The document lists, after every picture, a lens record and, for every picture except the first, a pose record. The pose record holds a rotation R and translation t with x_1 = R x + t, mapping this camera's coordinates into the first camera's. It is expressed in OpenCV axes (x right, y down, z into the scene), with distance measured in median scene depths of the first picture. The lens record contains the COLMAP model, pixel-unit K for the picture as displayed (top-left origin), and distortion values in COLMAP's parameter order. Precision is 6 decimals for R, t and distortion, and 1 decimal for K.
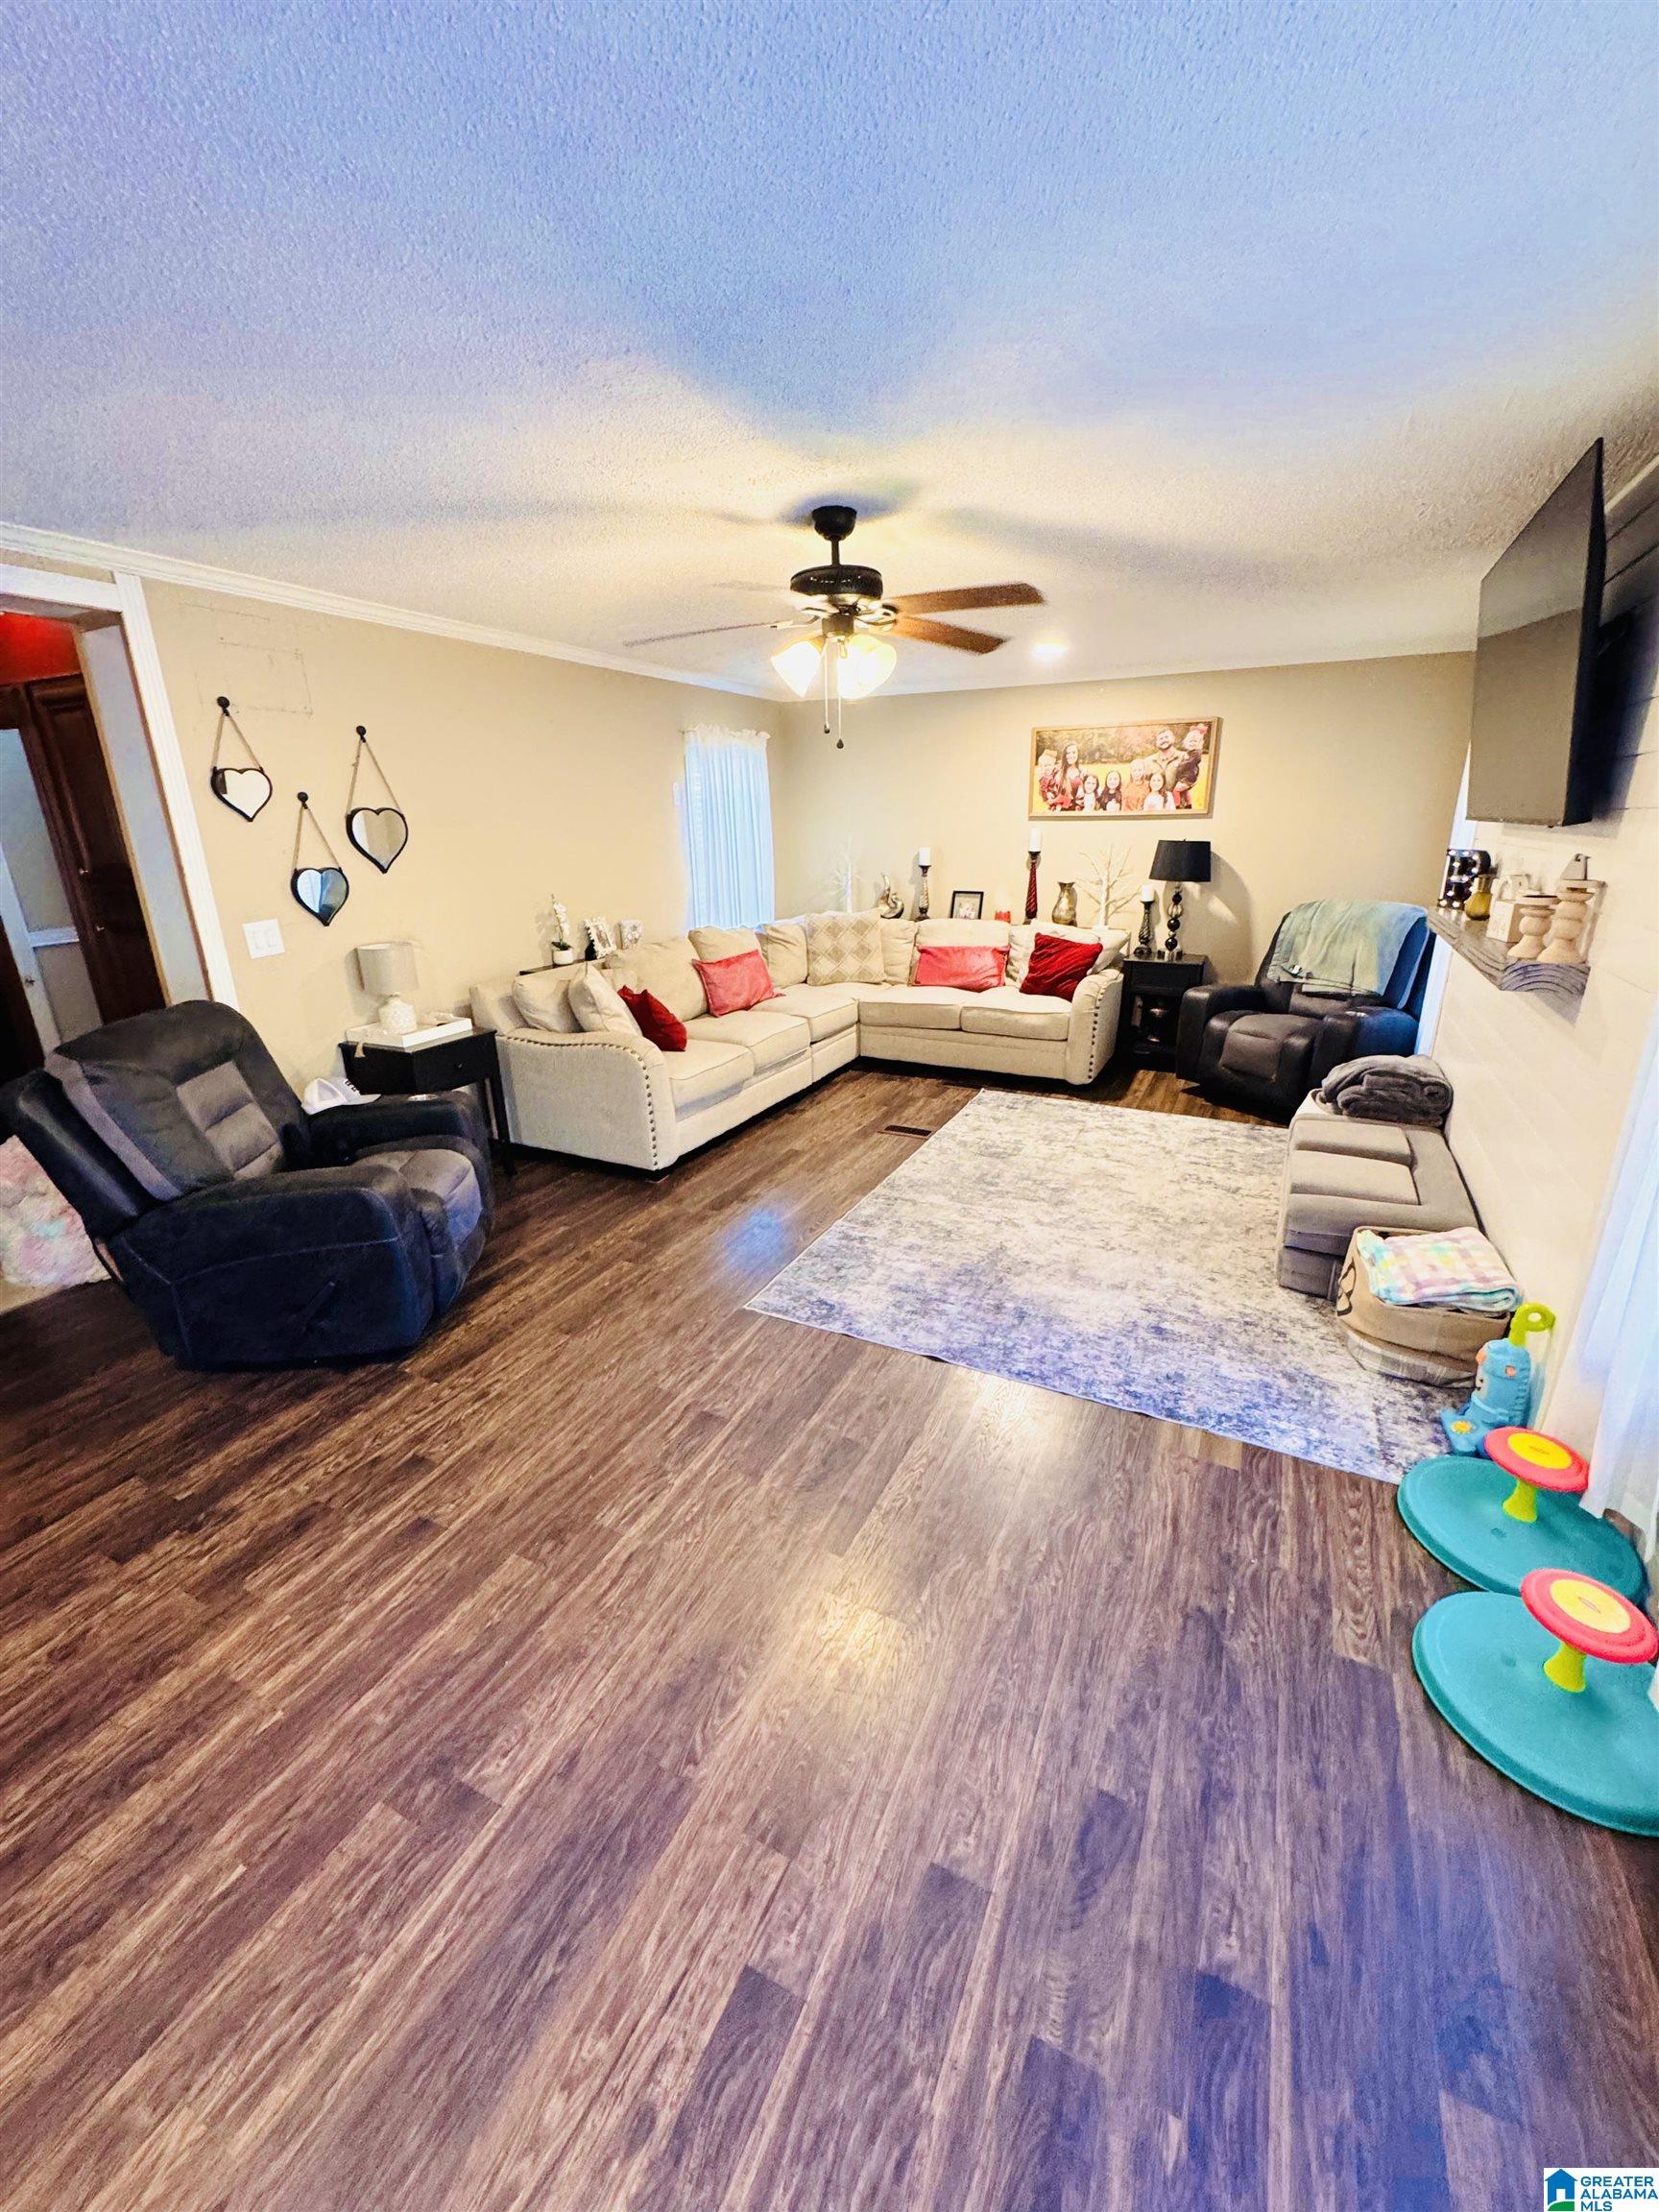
lens RADIAL K [[880.4, 0, 827.5], [0, 880.4, 1102.1], [0, 0, 1]] dist [-0.002125, -0.000151]
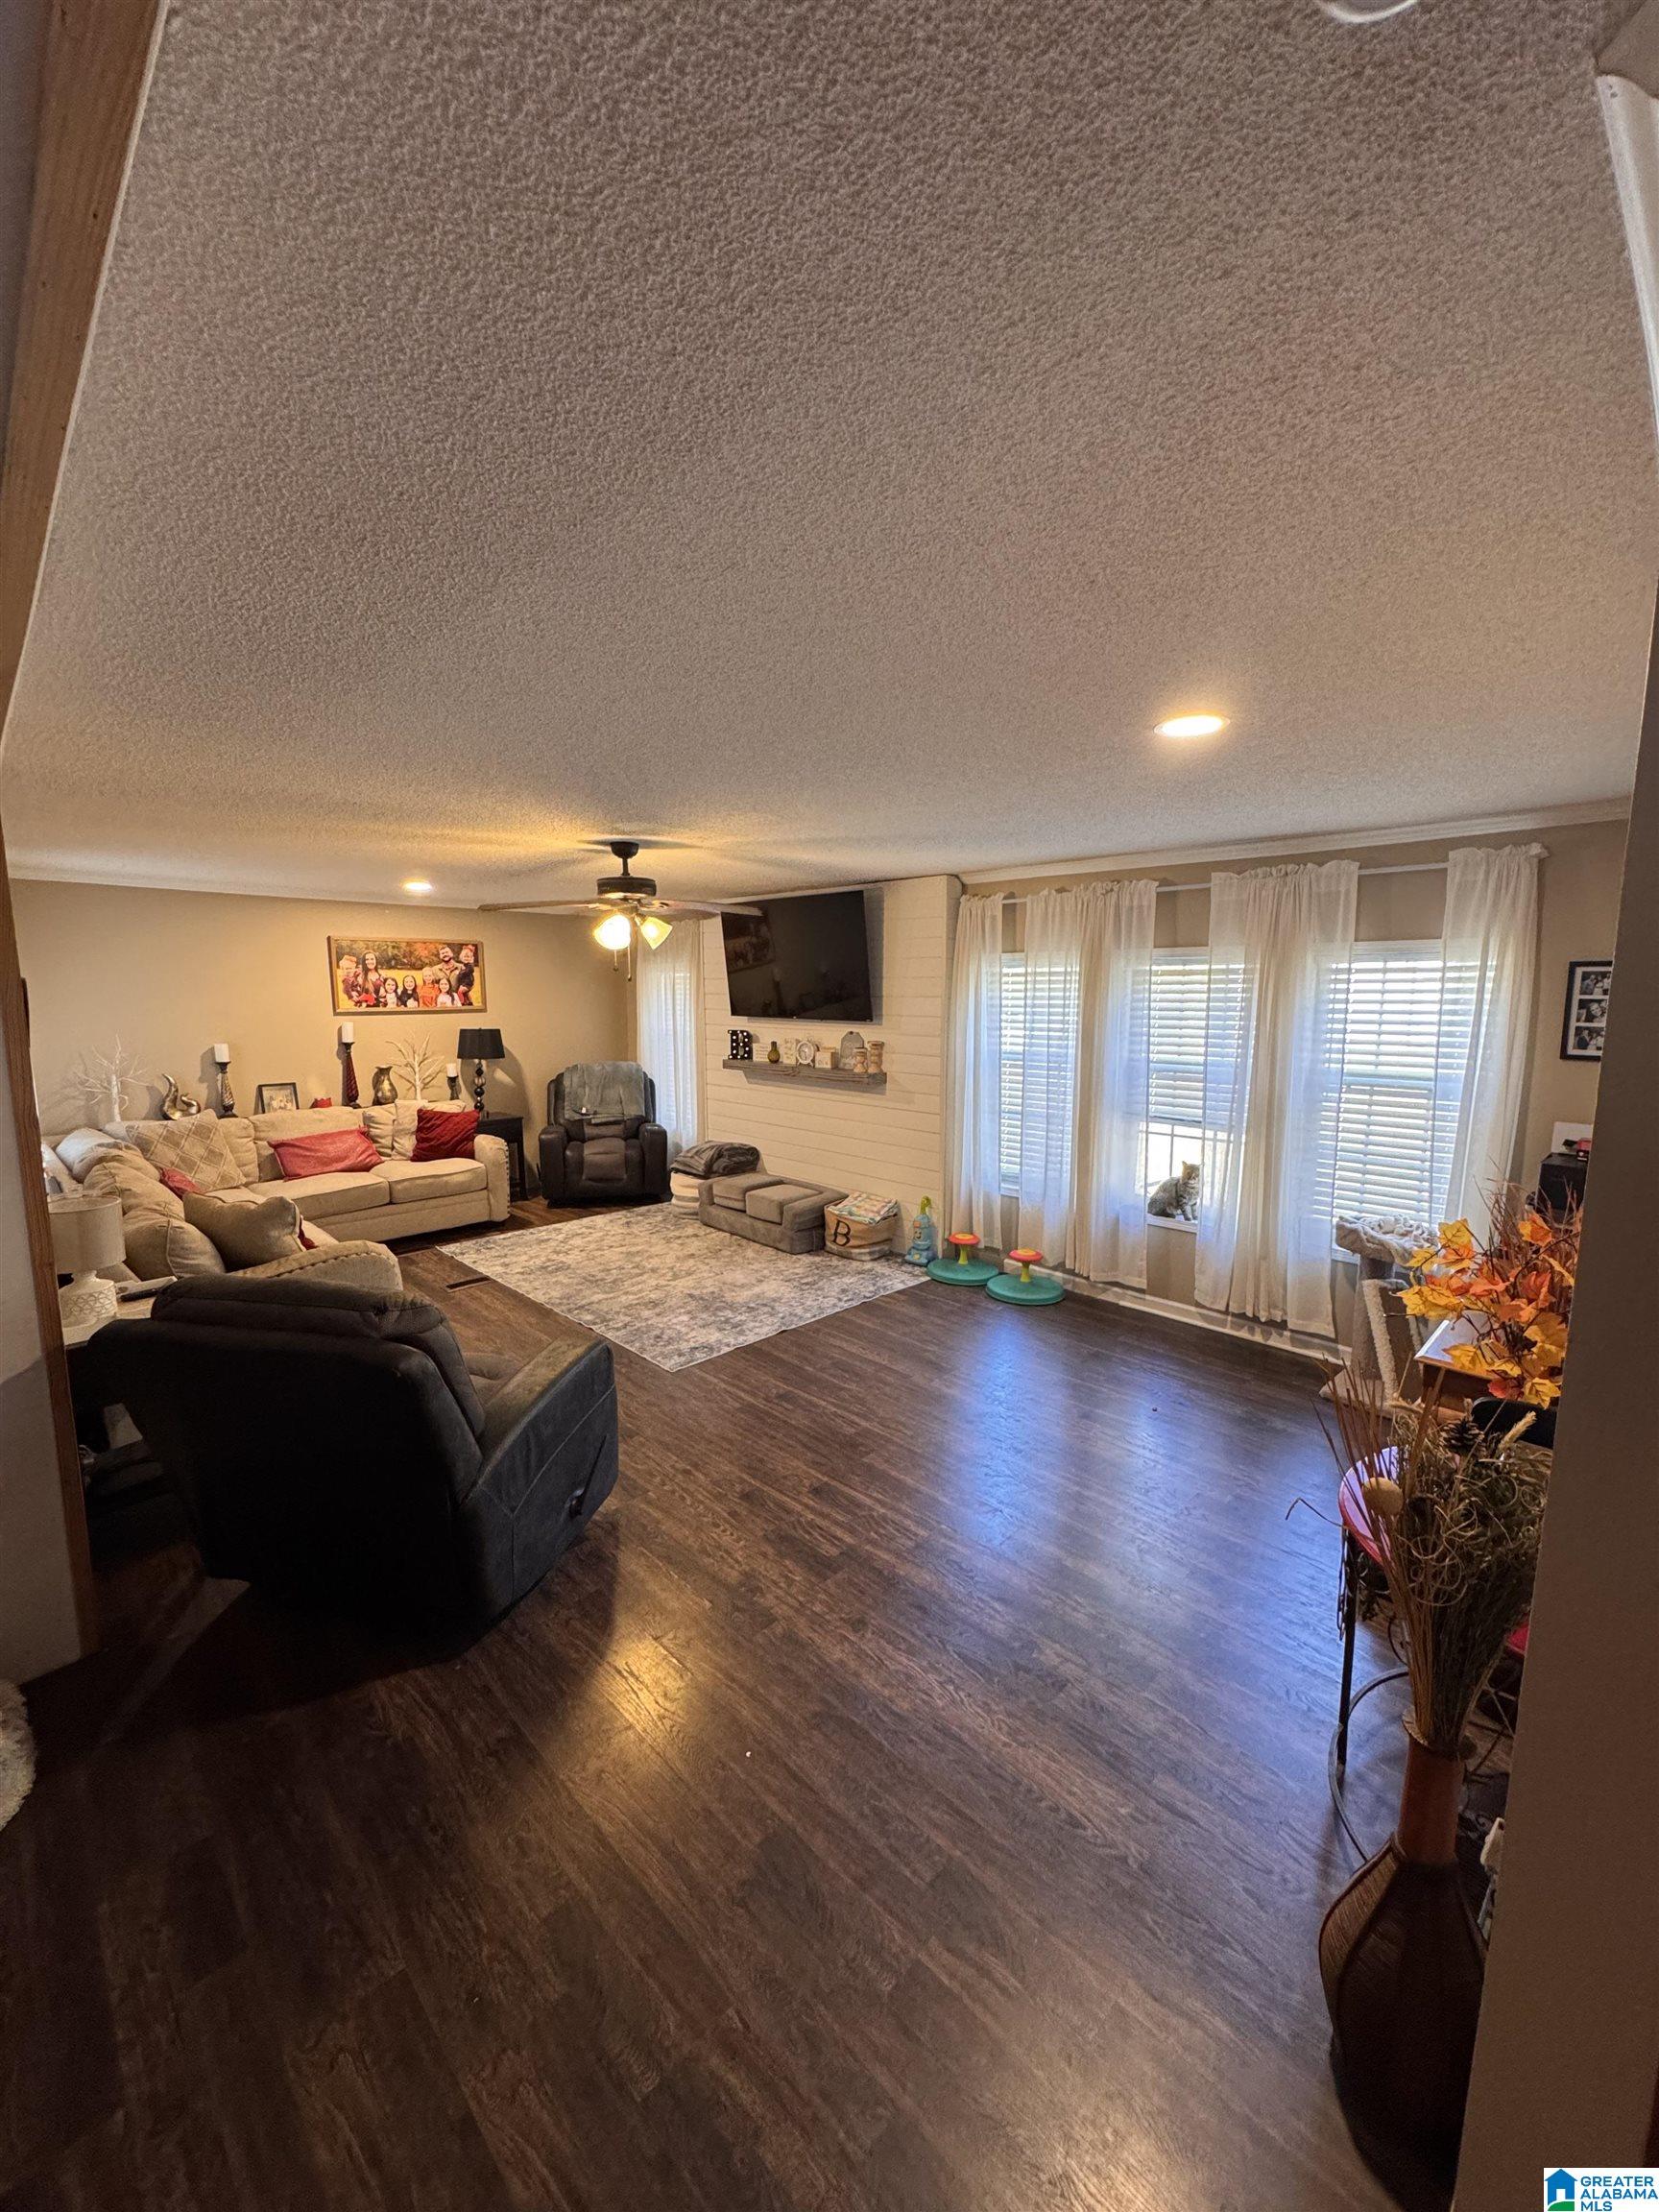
lens RADIAL K [[880.4, 0, 827.5], [0, 880.4, 1102.1], [0, 0, 1]] dist [-0.002125, -0.000151]
pose [[0.323057, -0.110041, 0.939960, -0.804519], [0.286523, 0.957976, 0.013675, -0.074149], [-0.901964, 0.264902, 0.341010, 0.136010]]
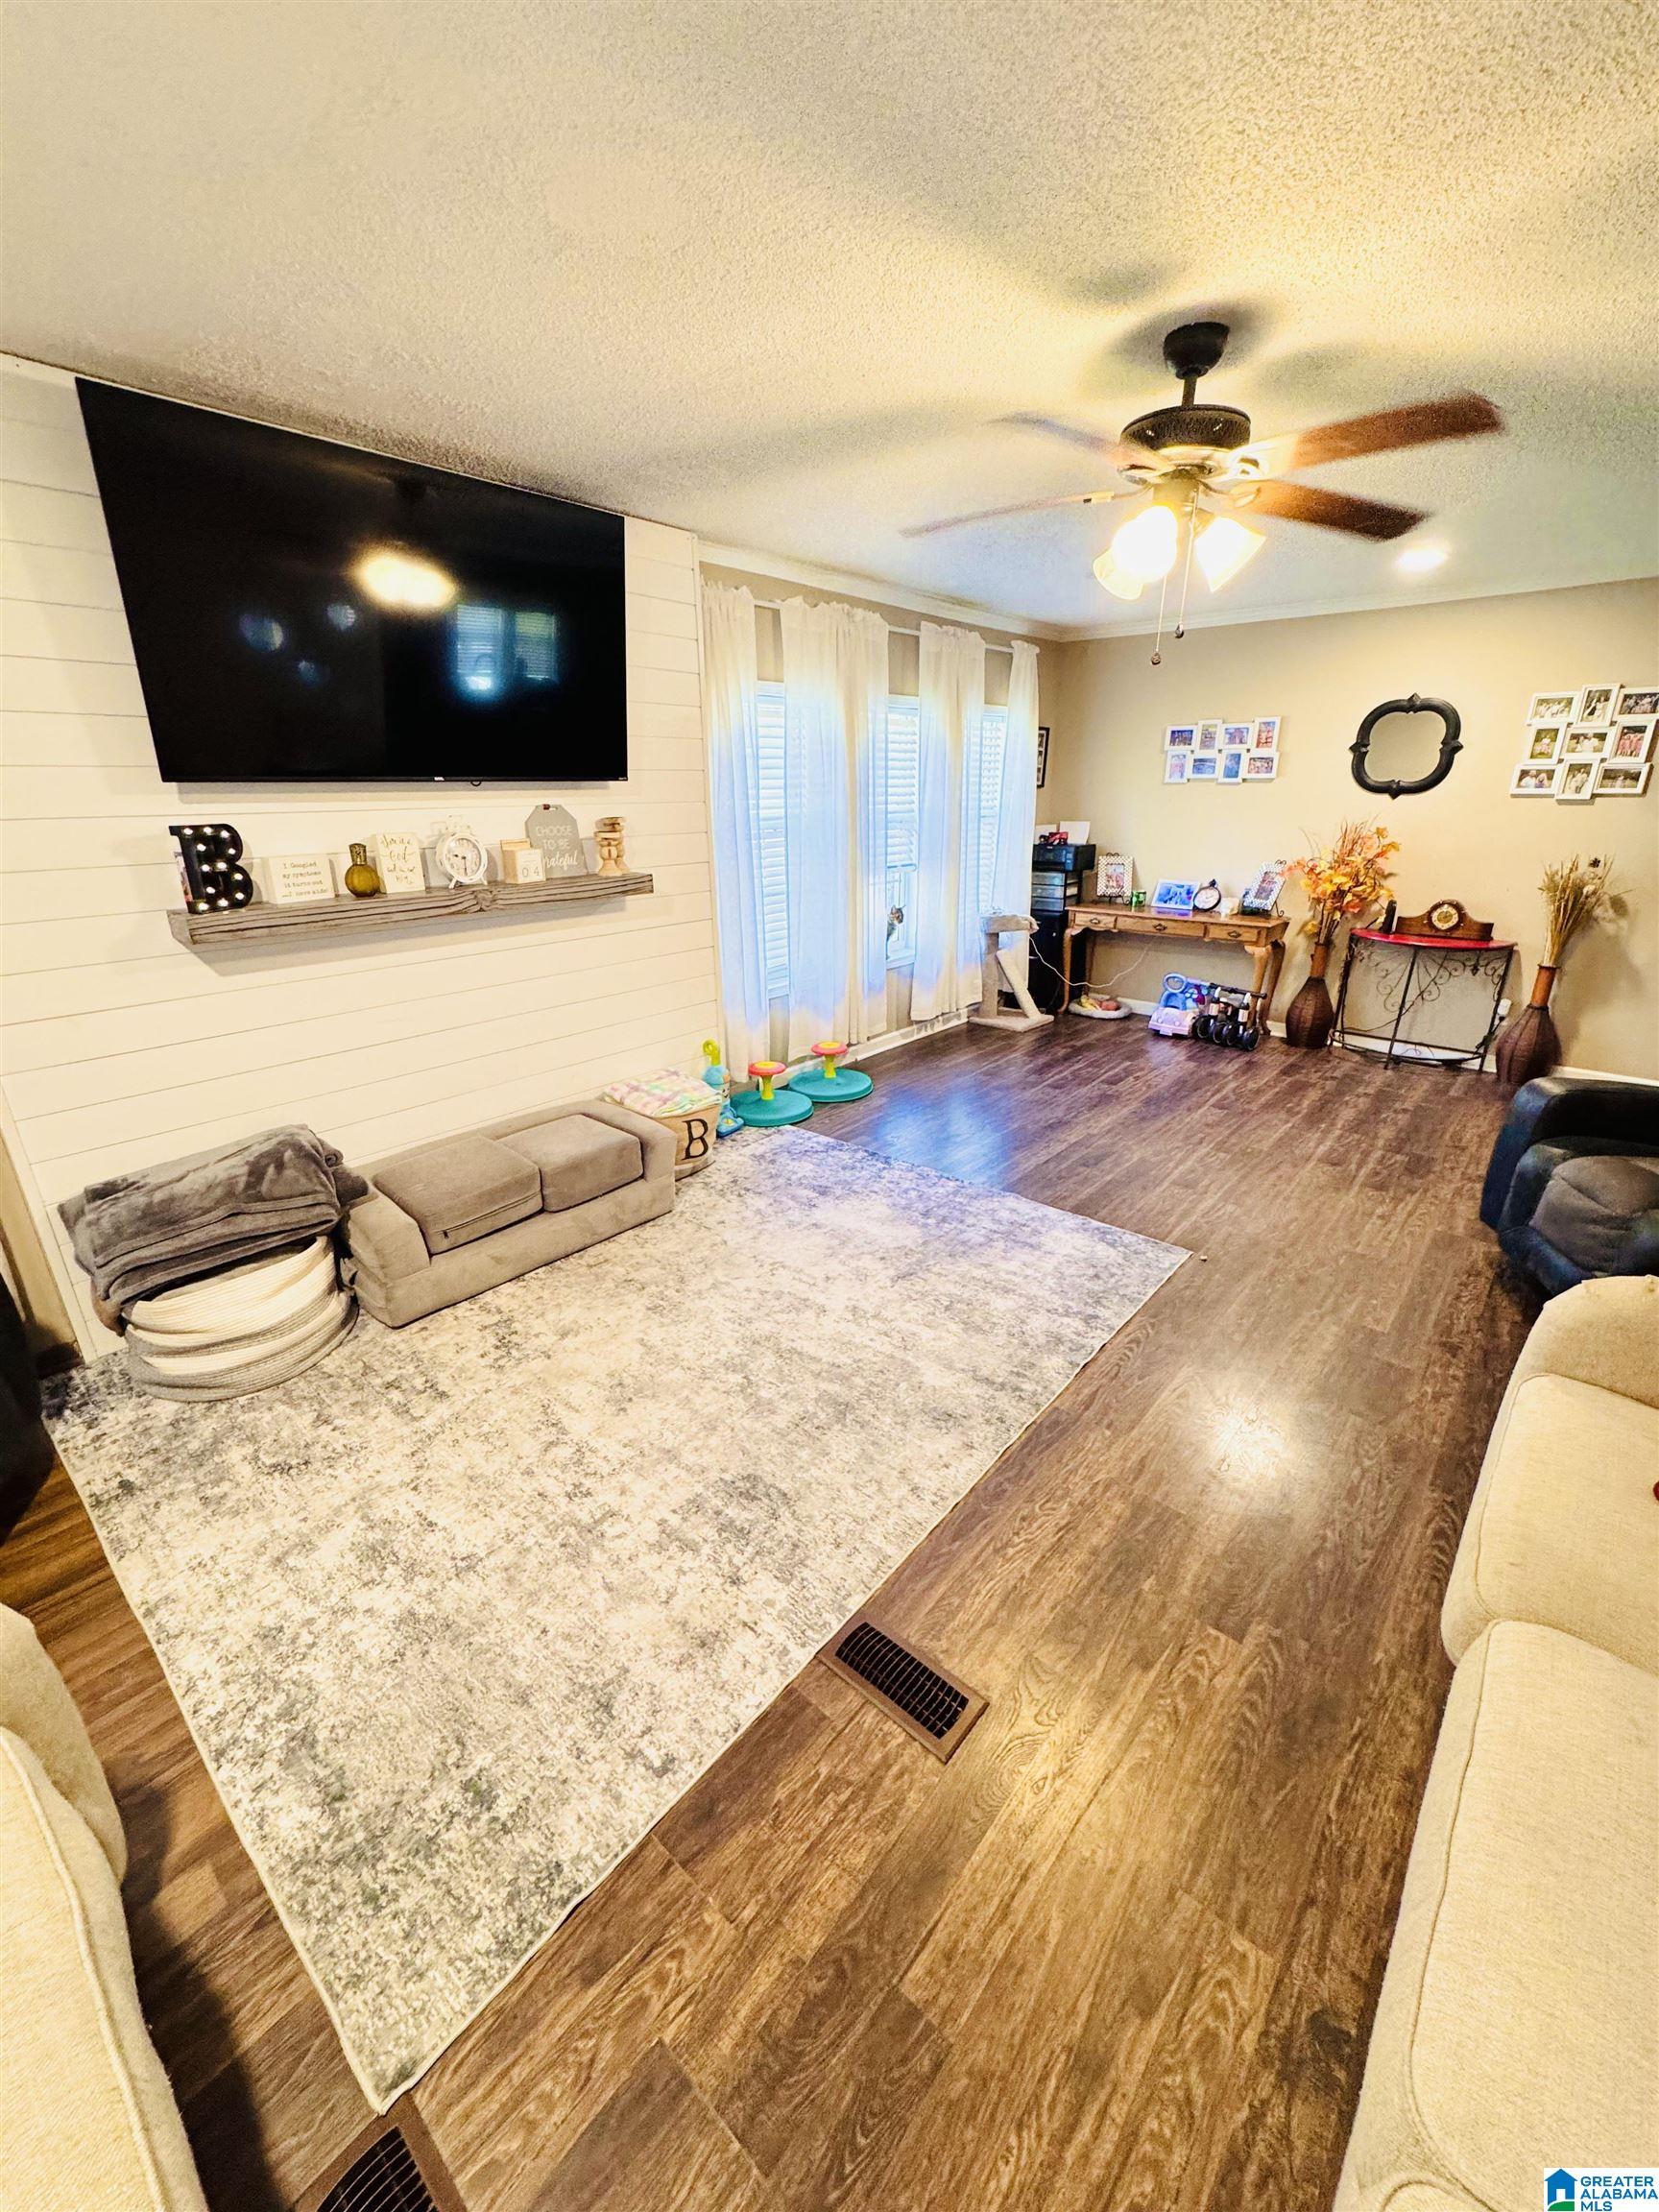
lens RADIAL K [[887.2, 0, 821.5], [0, 887.2, 1112.3], [0, 0, 1]] dist [-0.000866, 0.000310]
pose [[-0.967918, -0.068082, 0.241866, 0.052613], [0.096181, 0.788885, 0.606967, -0.357440], [-0.232128, 0.610758, -0.757028, 1.144625]]
